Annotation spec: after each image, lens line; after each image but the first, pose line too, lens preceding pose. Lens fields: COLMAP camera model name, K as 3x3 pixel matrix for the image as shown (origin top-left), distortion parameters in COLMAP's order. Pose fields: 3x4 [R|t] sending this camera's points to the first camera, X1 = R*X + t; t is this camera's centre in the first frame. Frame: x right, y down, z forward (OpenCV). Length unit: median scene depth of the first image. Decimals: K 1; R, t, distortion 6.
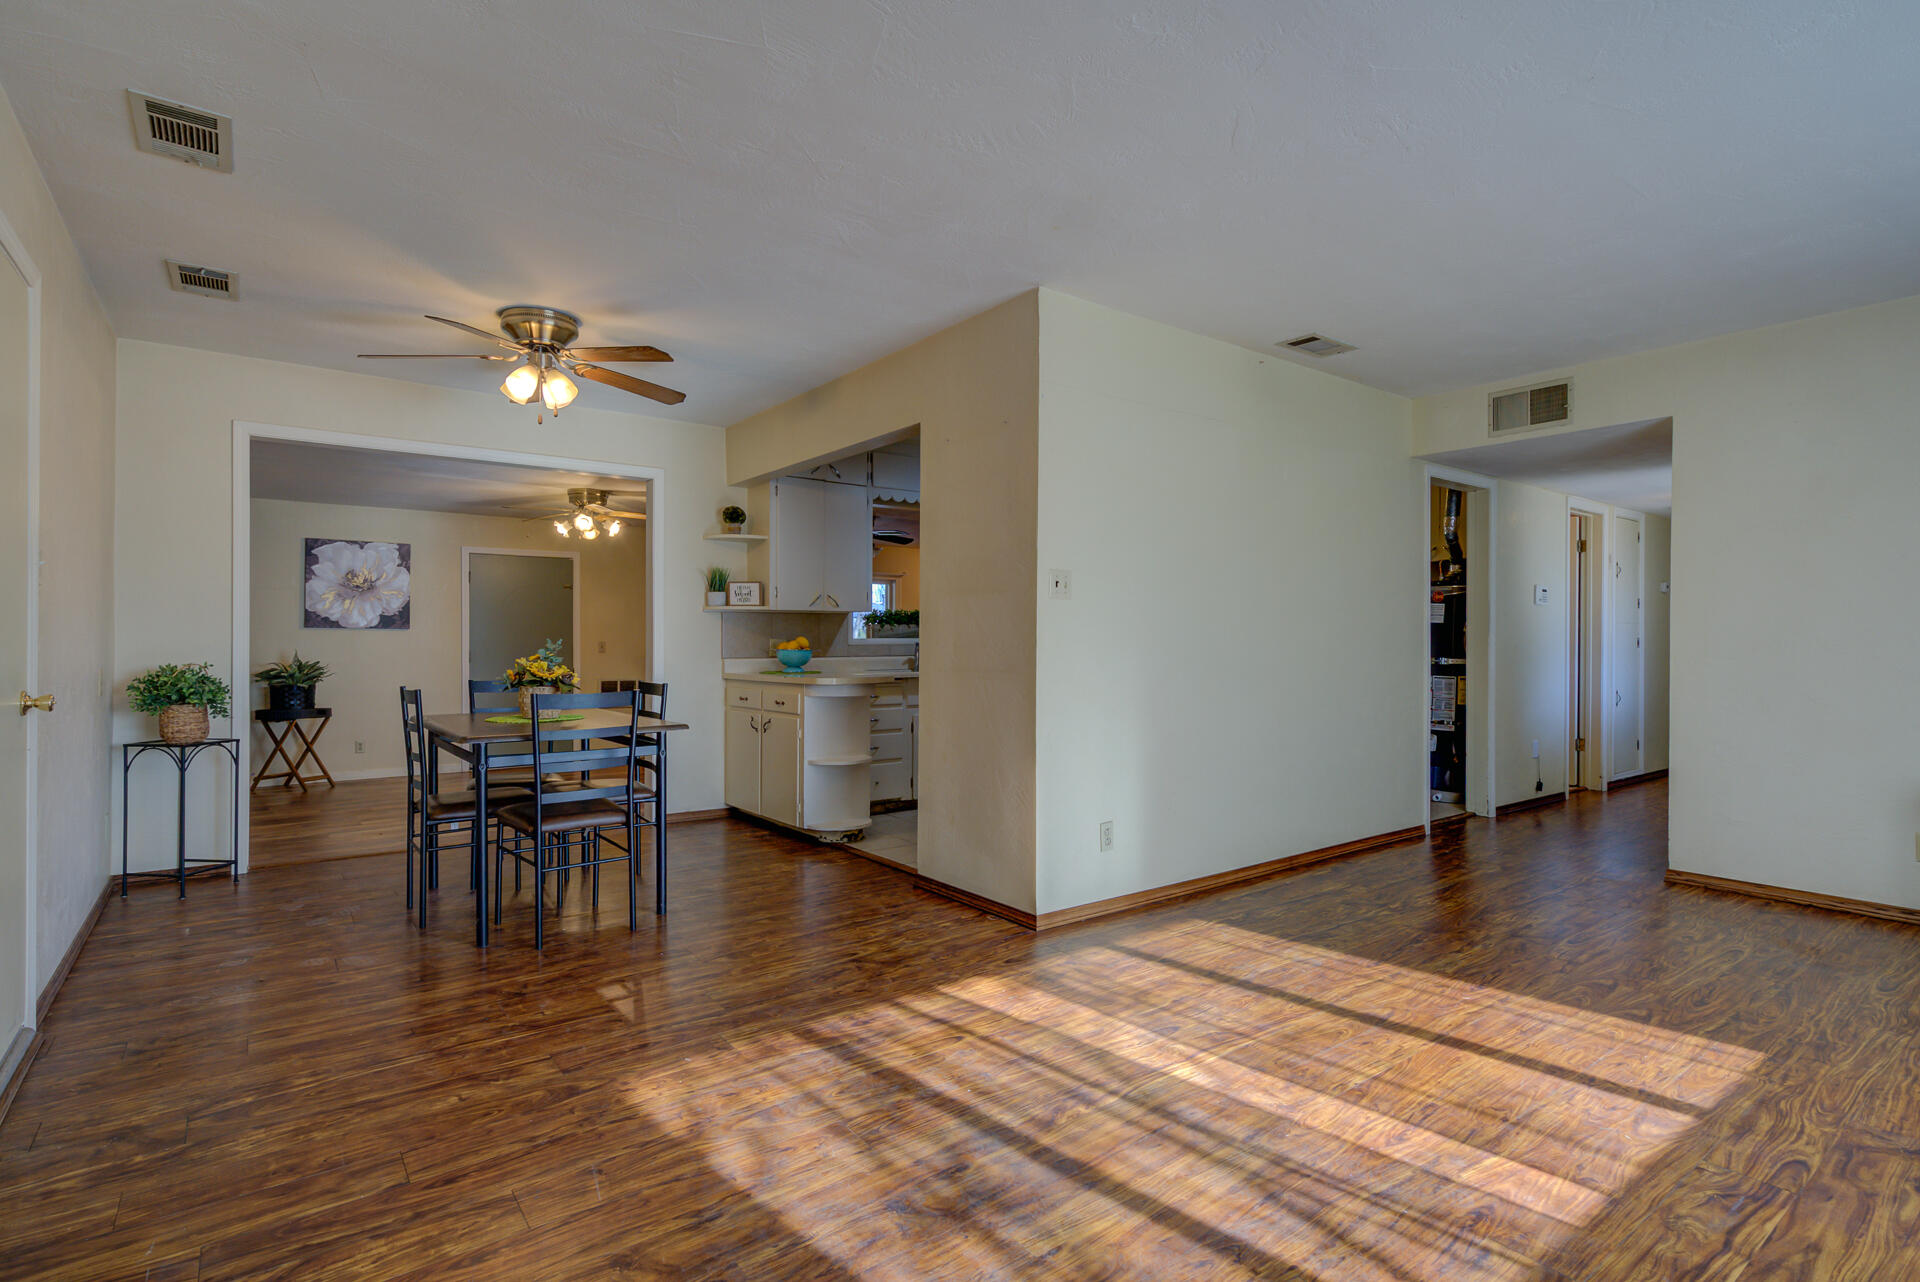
lens RADIAL K [[901.7, 0, 960.0], [0, 901.7, 641.0], [0, 0, 1]] dist [-0.000323, -0.000315]
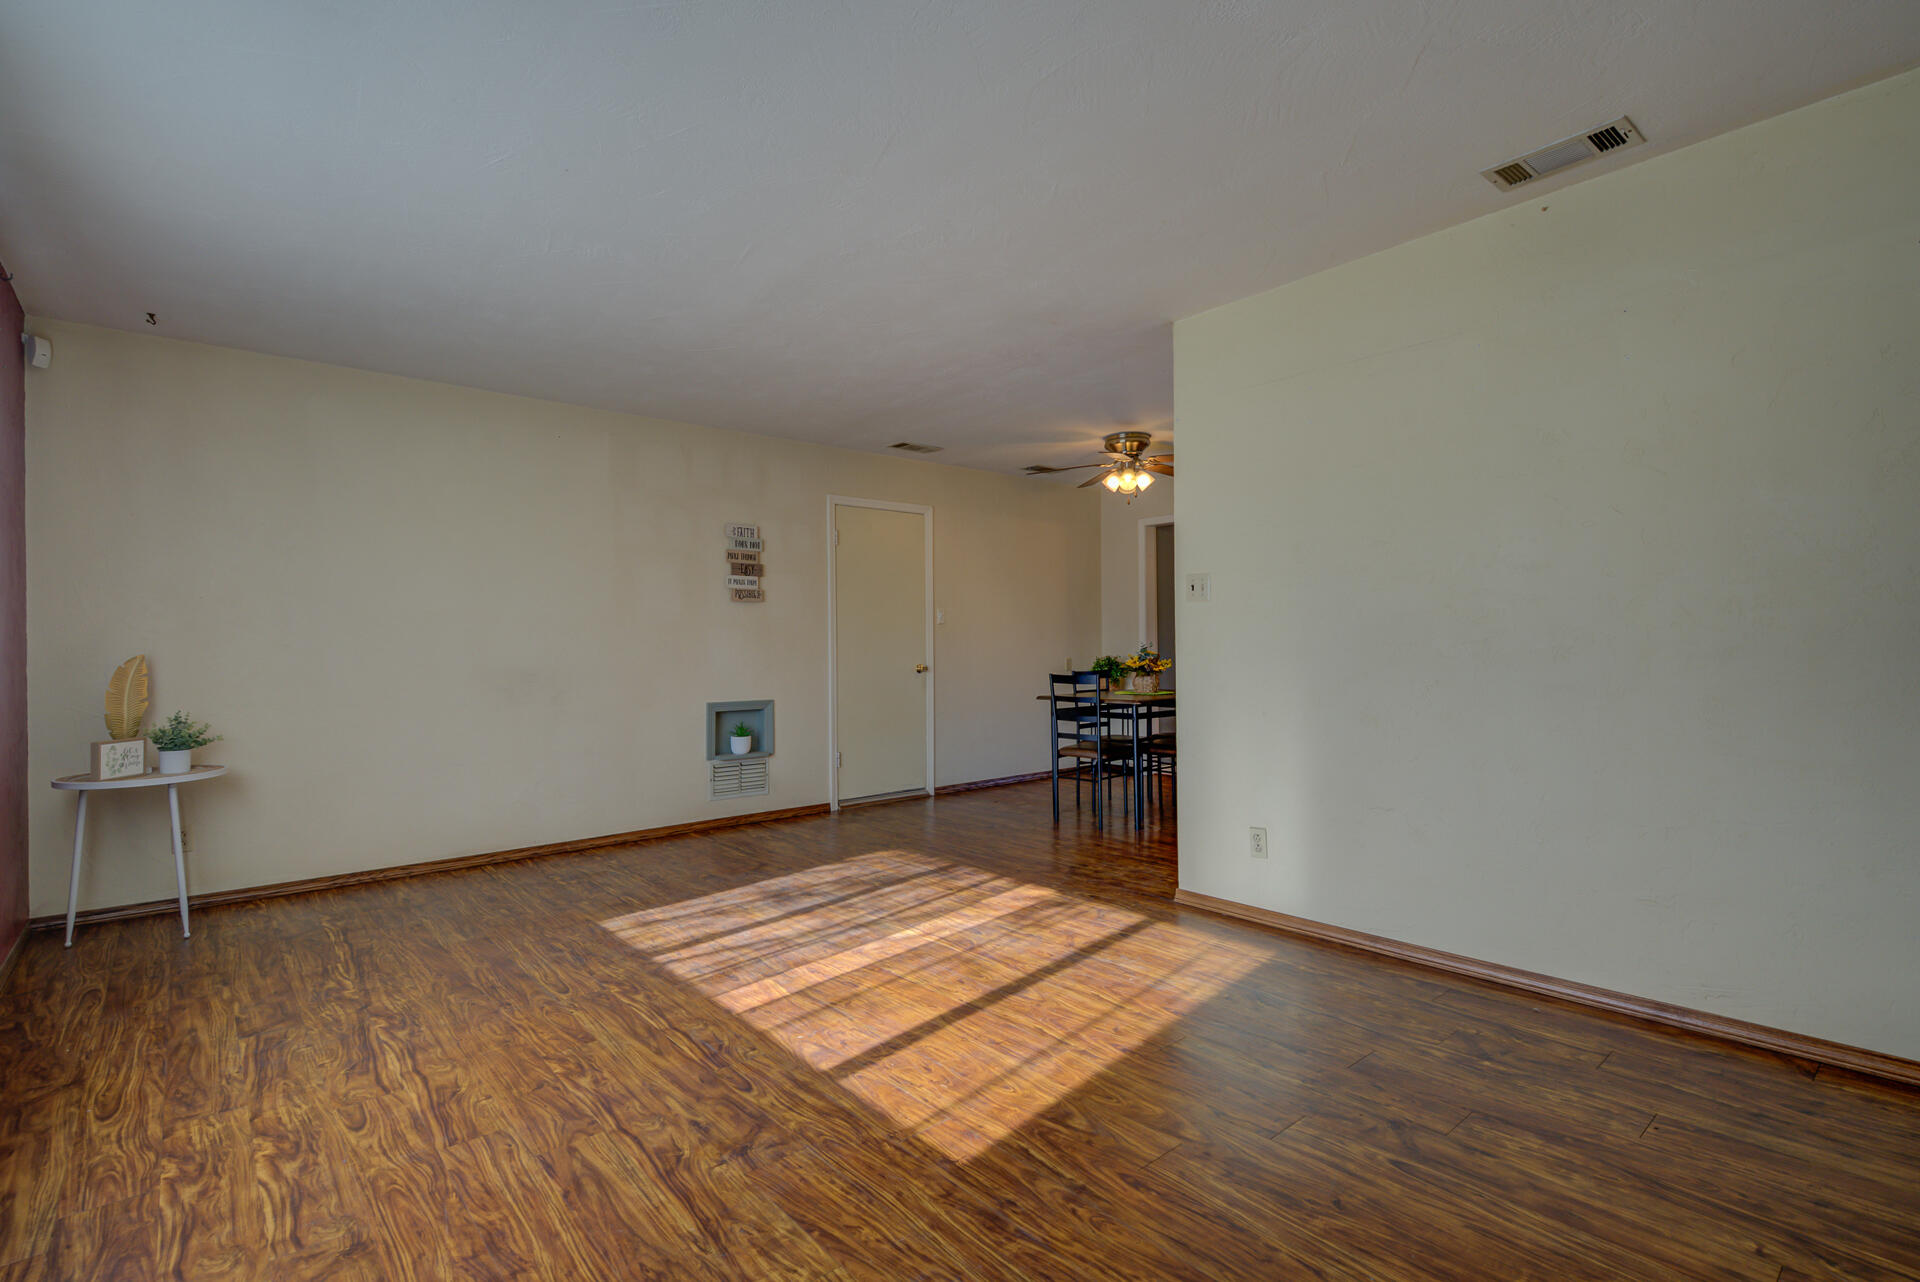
lens RADIAL K [[901.7, 0, 960.0], [0, 901.7, 641.0], [0, 0, 1]] dist [-0.000323, -0.000315]
pose [[0.079725, -0.006905, -0.996793, 1.697598], [0.010846, 0.999923, -0.006059, 0.010552], [0.996758, -0.010328, 0.079793, 0.952383]]
